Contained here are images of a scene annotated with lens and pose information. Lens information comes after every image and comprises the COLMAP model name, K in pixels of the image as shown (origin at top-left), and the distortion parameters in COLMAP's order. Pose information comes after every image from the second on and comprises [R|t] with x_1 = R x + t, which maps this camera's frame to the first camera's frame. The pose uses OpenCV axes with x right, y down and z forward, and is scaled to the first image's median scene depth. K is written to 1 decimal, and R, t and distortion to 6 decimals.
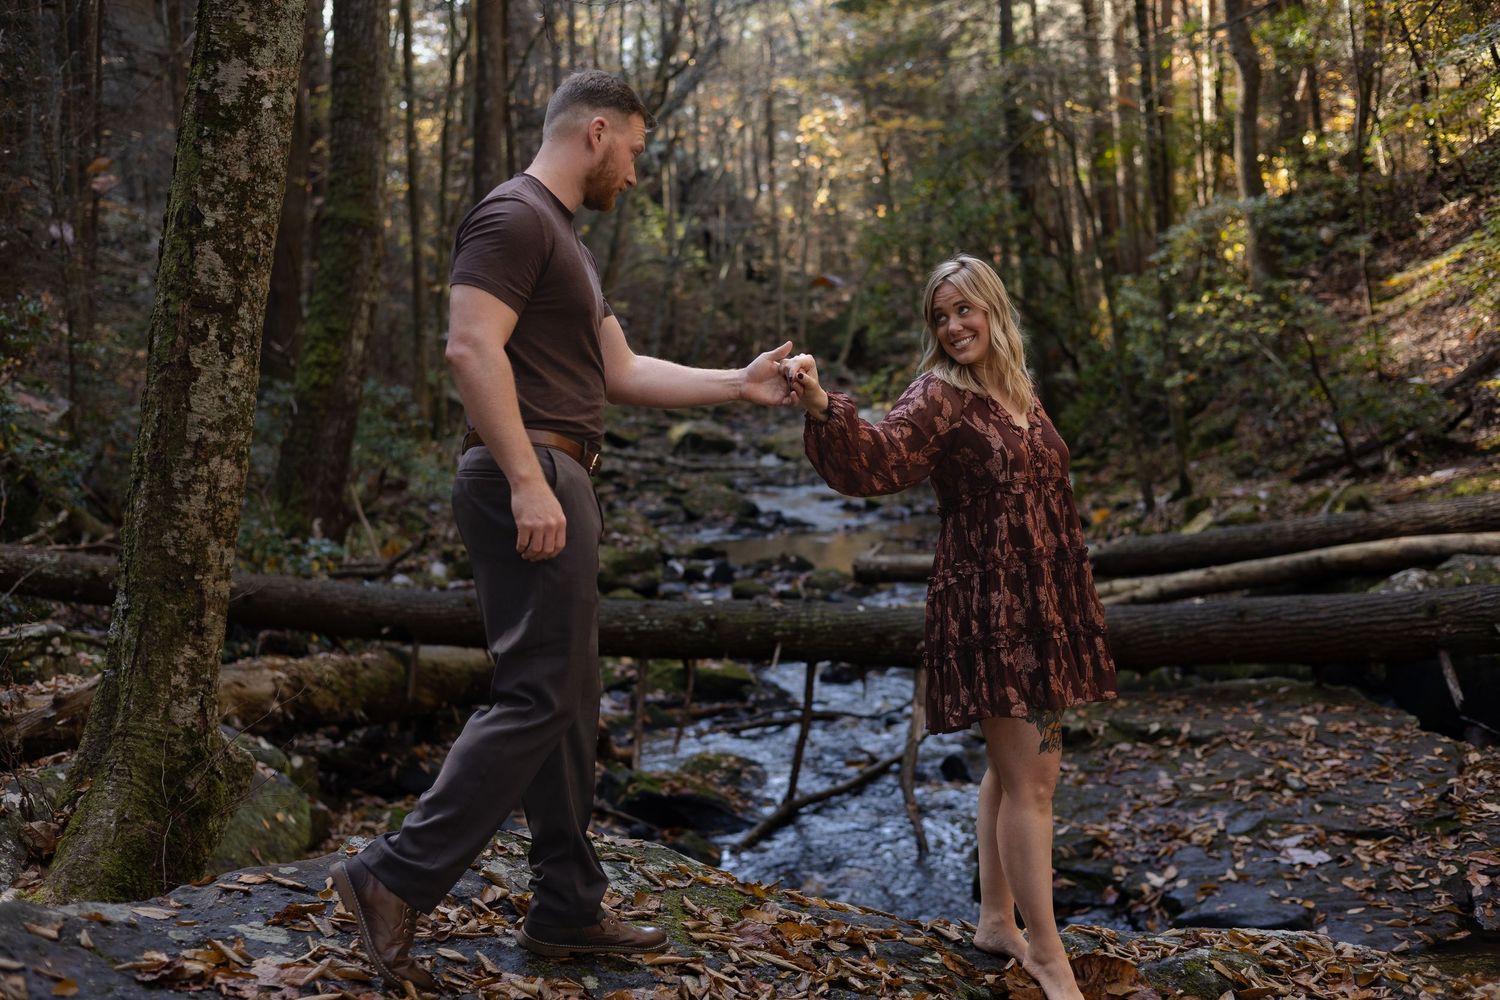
lens RADIAL K [[2096.8, 0, 791.8], [0, 2096.8, 511.3], [0, 0, 1]] dist [0.017290, 0.000000]
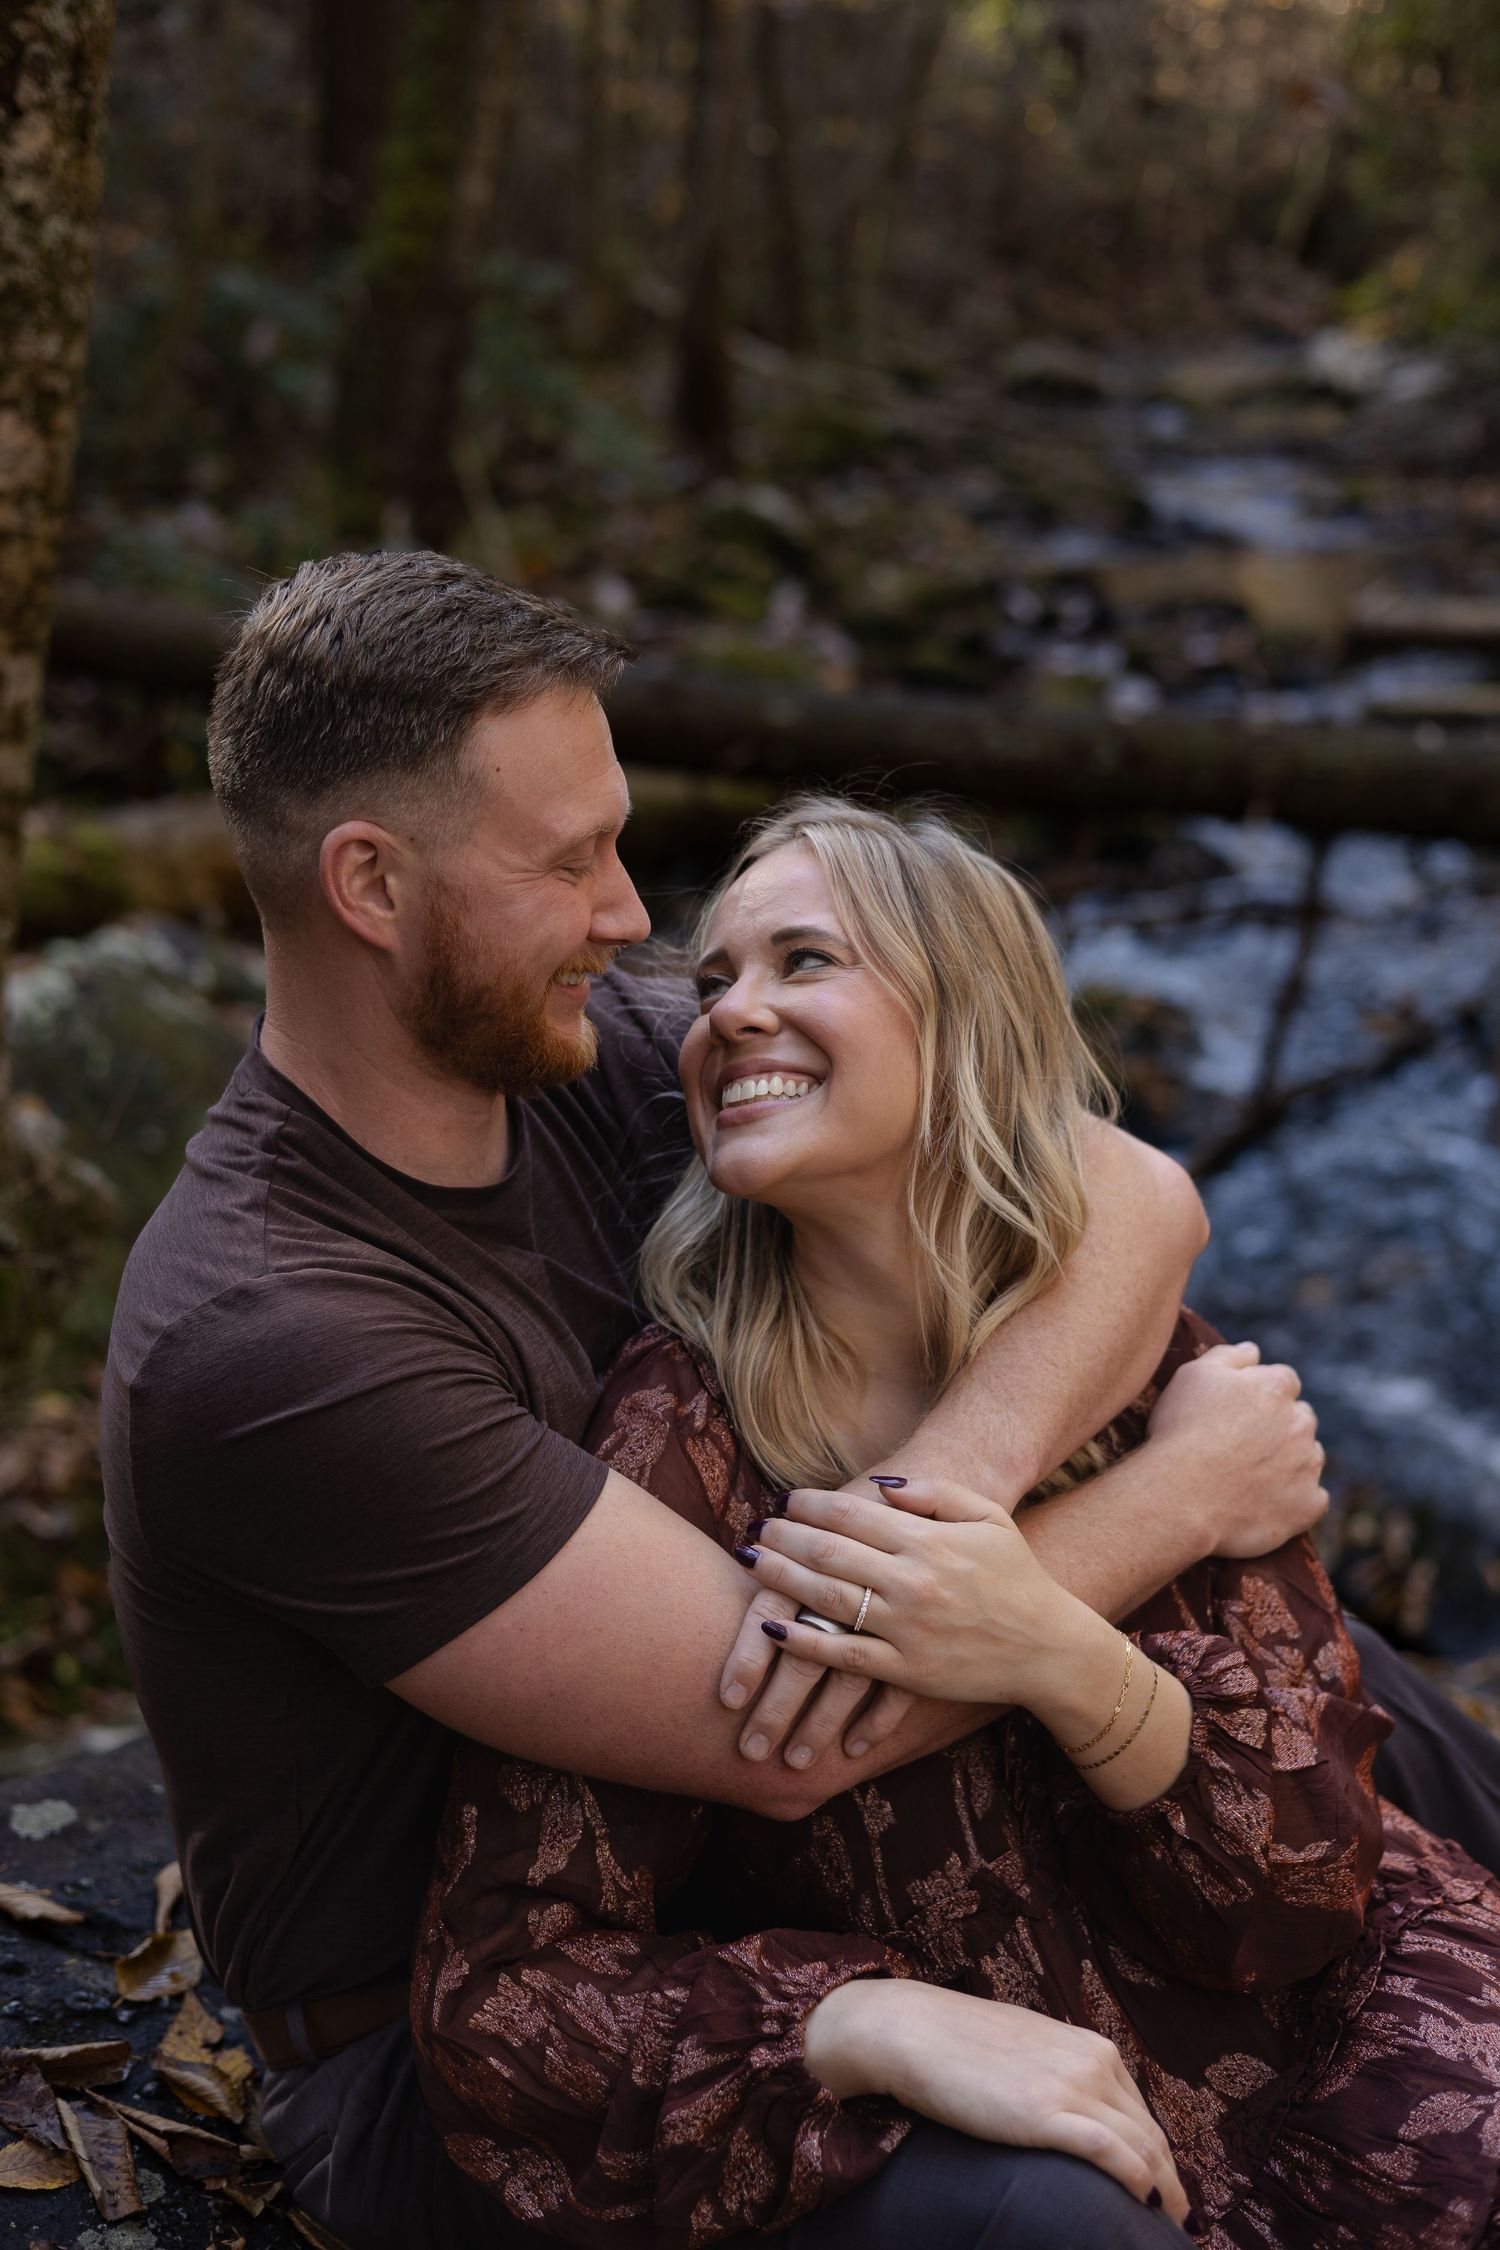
lens RADIAL K [[3145.1, 0, 754.7], [0, 3145.1, 1150.3], [0, 0, 1]] dist [0.017290, 0.000000]
pose [[0.991471, 0.060445, -0.115464, -0.034513], [-0.035474, 0.977658, 0.207189, -0.008340], [0.125408, -0.201325, 0.971463, 0.223684]]
